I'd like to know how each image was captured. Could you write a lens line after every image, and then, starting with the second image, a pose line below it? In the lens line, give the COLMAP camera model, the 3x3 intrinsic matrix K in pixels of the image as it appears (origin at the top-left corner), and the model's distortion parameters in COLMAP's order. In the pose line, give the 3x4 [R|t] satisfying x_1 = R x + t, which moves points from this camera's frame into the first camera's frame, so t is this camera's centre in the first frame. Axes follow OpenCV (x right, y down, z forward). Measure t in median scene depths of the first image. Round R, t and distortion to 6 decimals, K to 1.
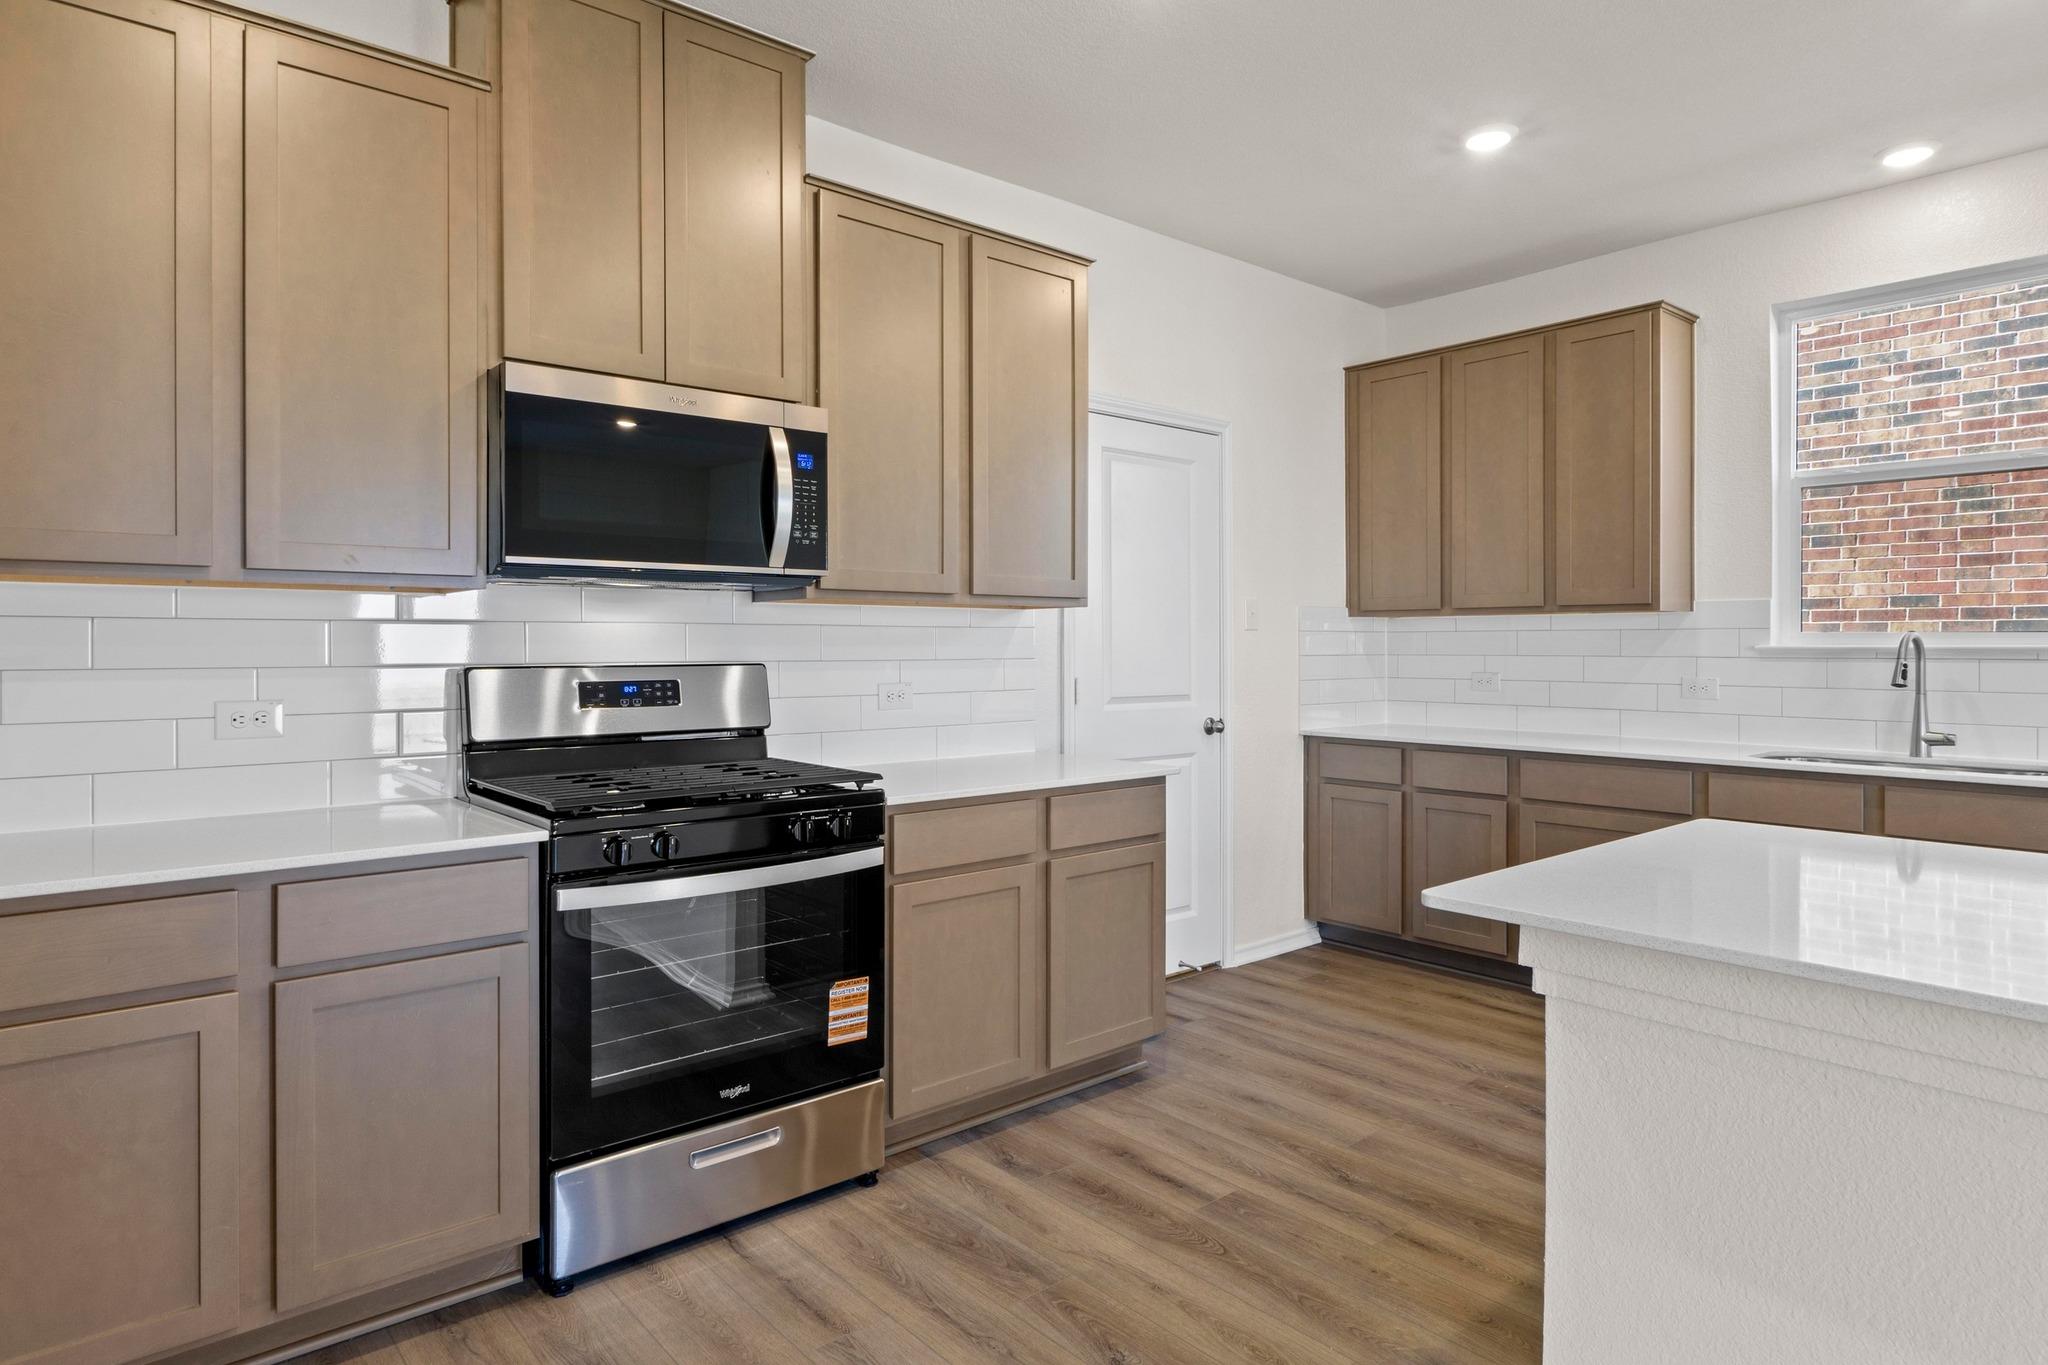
lens RADIAL K [[1167.7, 0, 1008.0], [0, 1167.7, 661.0], [0, 0, 1]] dist [-0.011860, 0.001352]
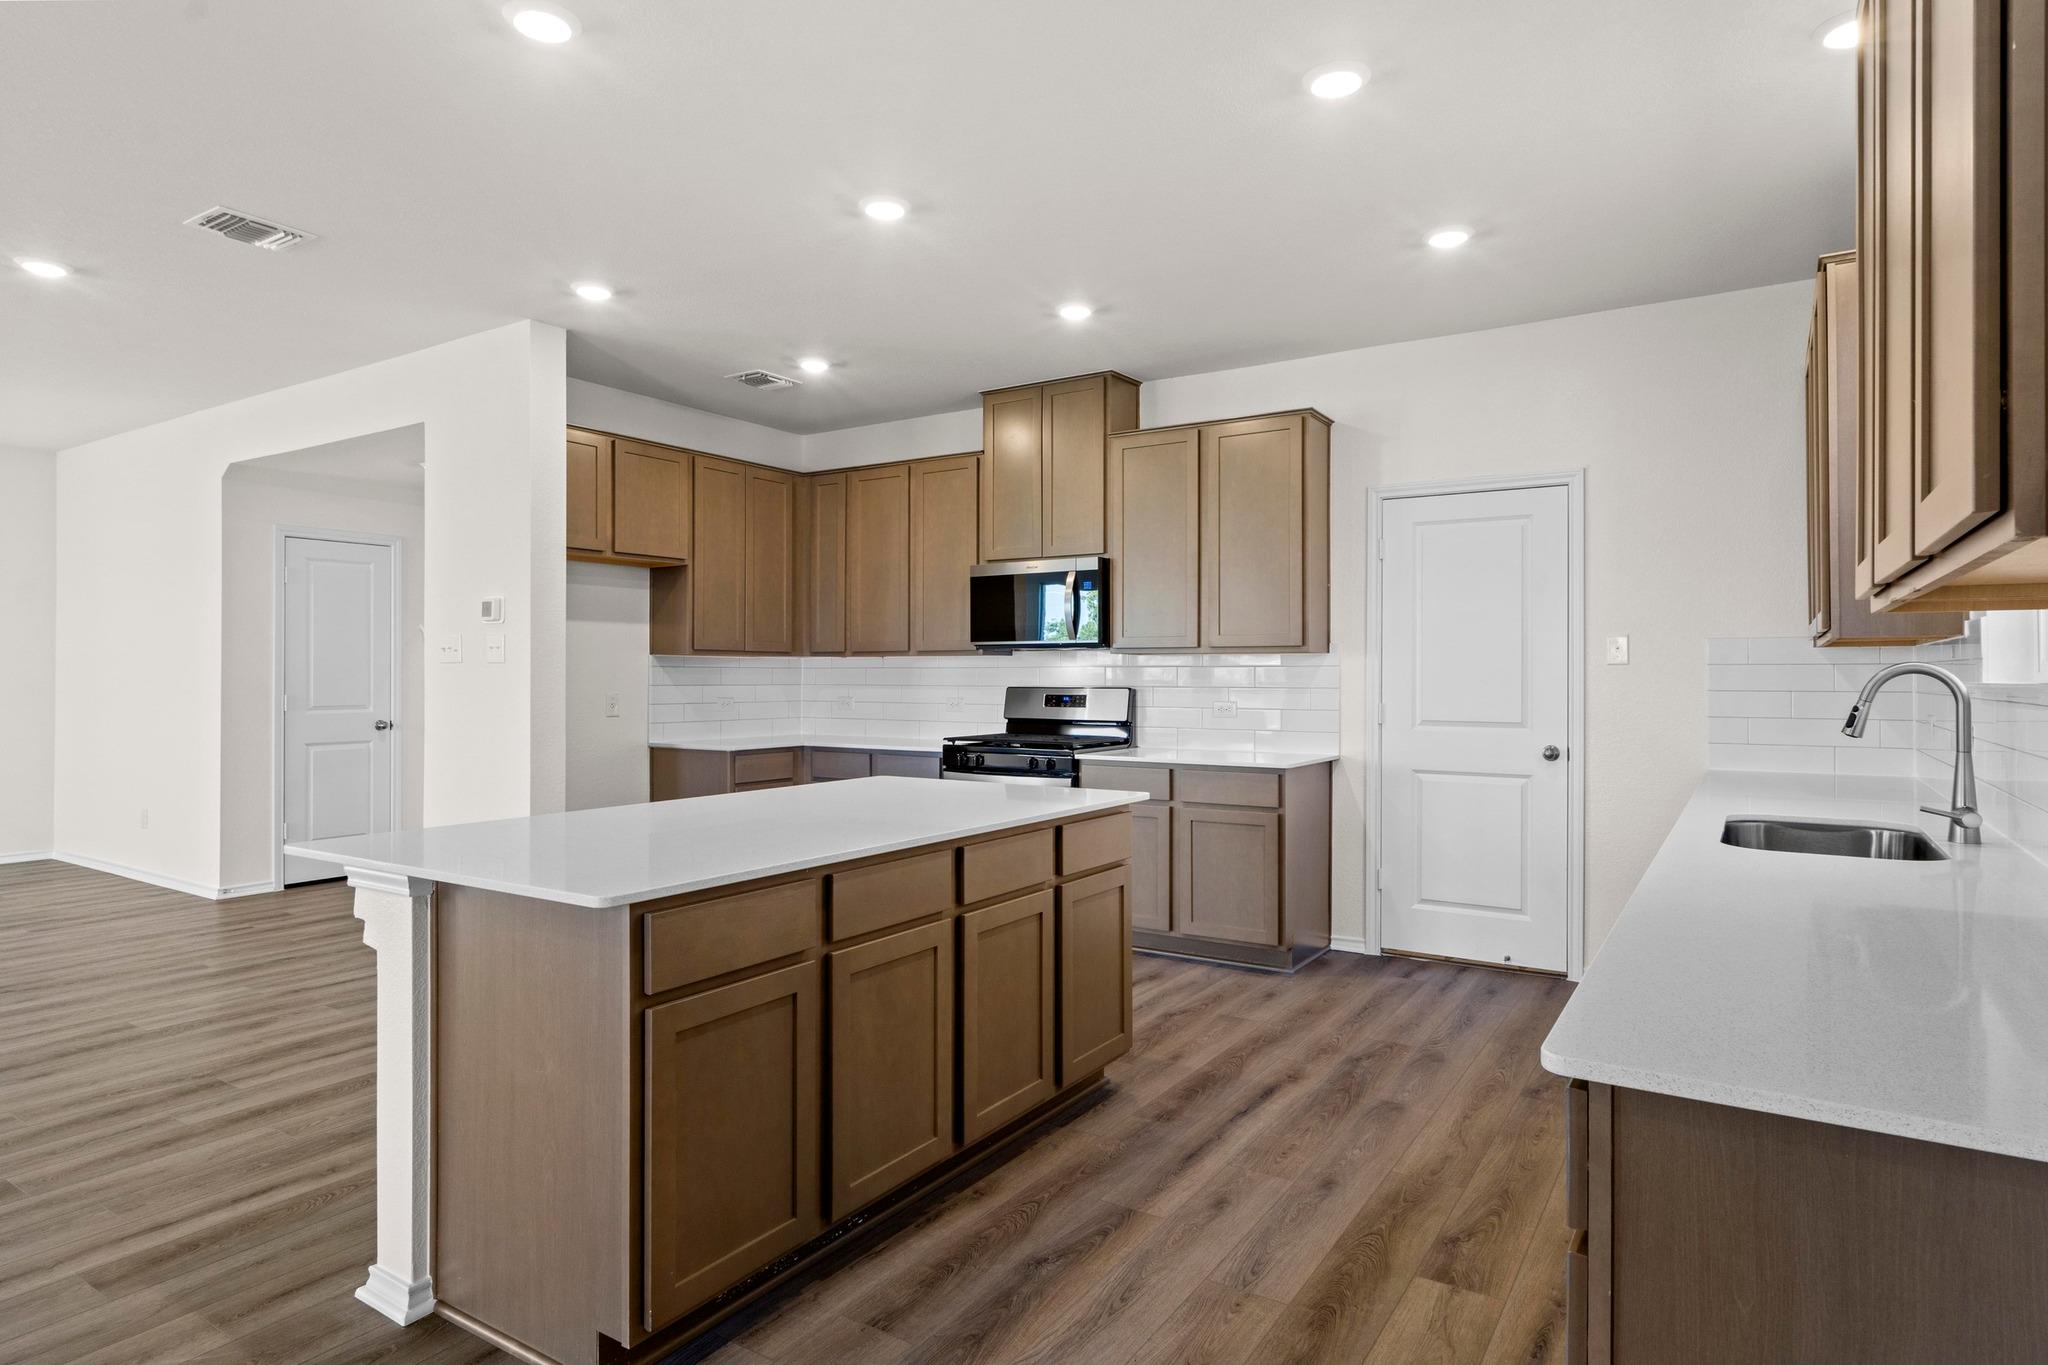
lens RADIAL K [[1167.7, 0, 1020.6], [0, 1167.7, 679.6], [0, 0, 1]] dist [-0.011860, 0.001352]
pose [[0.276422, 0.003089, -0.961031, 1.623553], [-0.015727, 0.999875, -0.001310, -0.005527], [0.960908, 0.015476, 0.276436, 0.328016]]
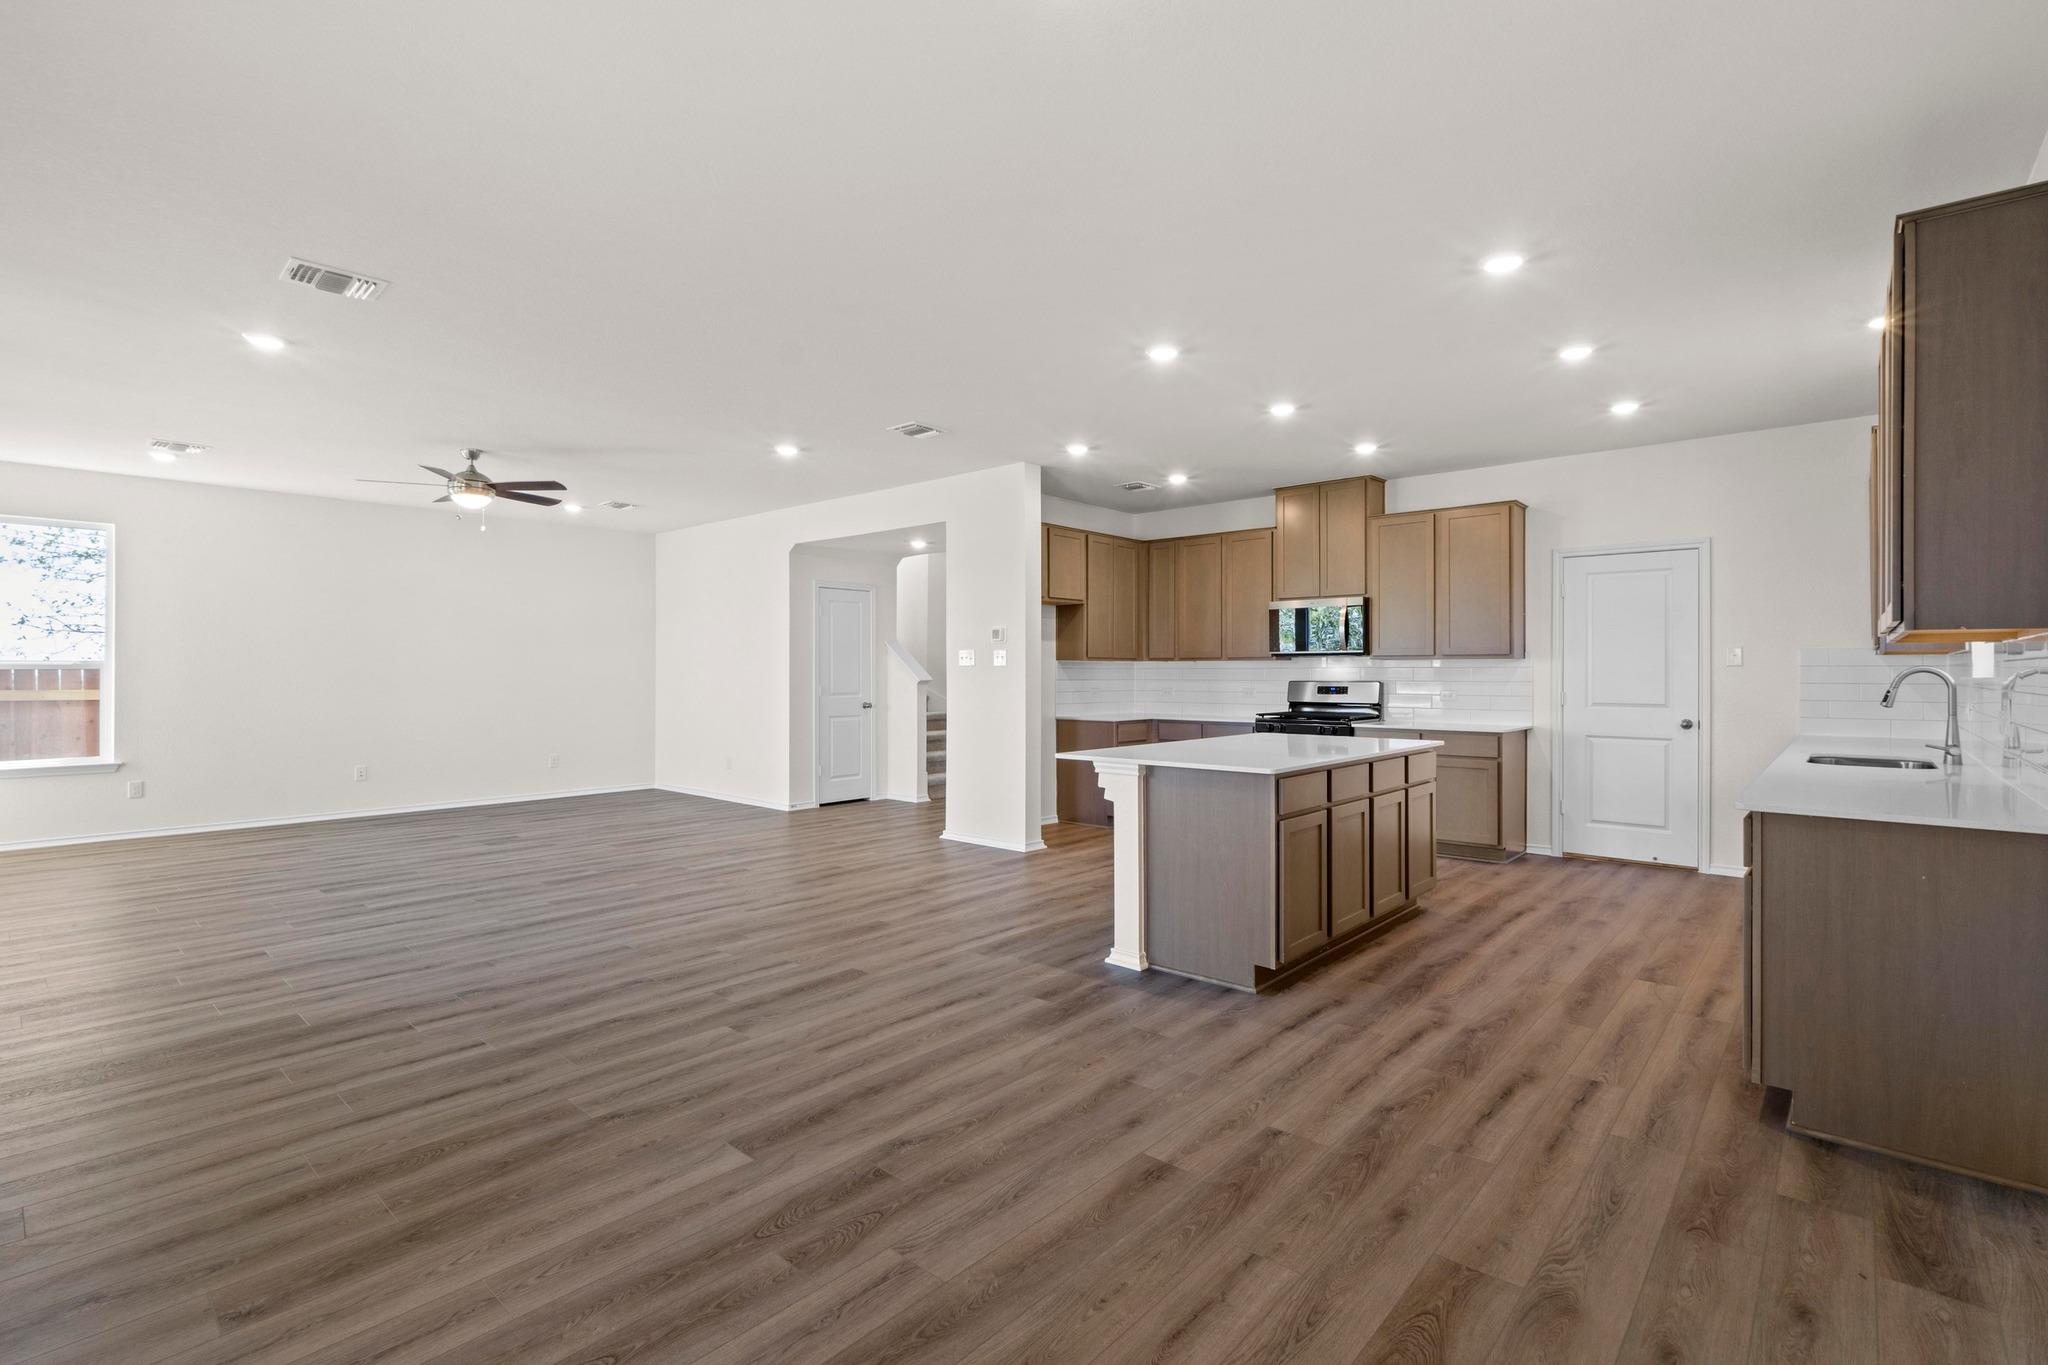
lens RADIAL K [[945.9, 0, 1021.2], [0, 945.9, 674.9], [0, 0, 1]] dist [-0.017961, 0.000761]
pose [[0.118286, 0.000812, -0.992979, 2.078400], [-0.015571, 0.999878, -0.001038, 0.002440], [0.992857, 0.015584, 0.118284, -0.150662]]
